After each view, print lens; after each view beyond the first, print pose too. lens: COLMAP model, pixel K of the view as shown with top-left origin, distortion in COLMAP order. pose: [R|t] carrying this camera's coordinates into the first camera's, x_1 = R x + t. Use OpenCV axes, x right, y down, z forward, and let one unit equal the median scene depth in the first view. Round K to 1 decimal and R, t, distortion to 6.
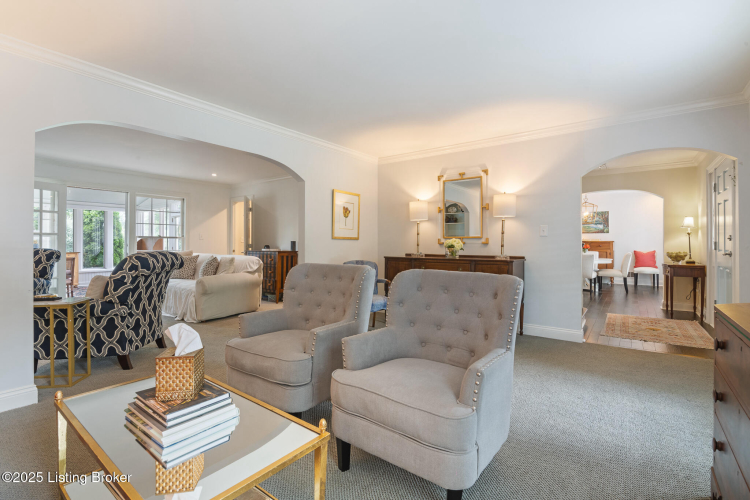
lens RADIAL K [[343.1, 0, 375.0], [0, 343.1, 248.5], [0, 0, 1]] dist [-0.016026, -0.000598]
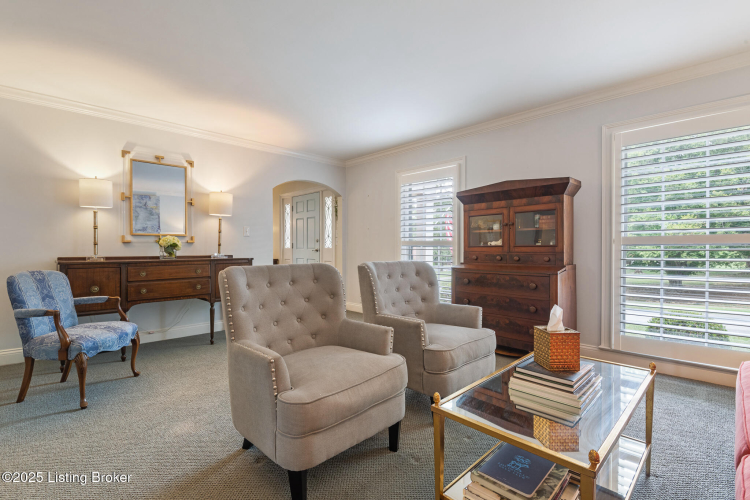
lens RADIAL K [[343.1, 0, 375.3], [0, 343.1, 246.2], [0, 0, 1]] dist [-0.016026, -0.000598]
pose [[0.148918, -0.006235, 0.988830, -0.489548], [0.003110, 0.999978, 0.005837, -0.008186], [-0.988845, 0.002206, 0.148934, 0.378061]]
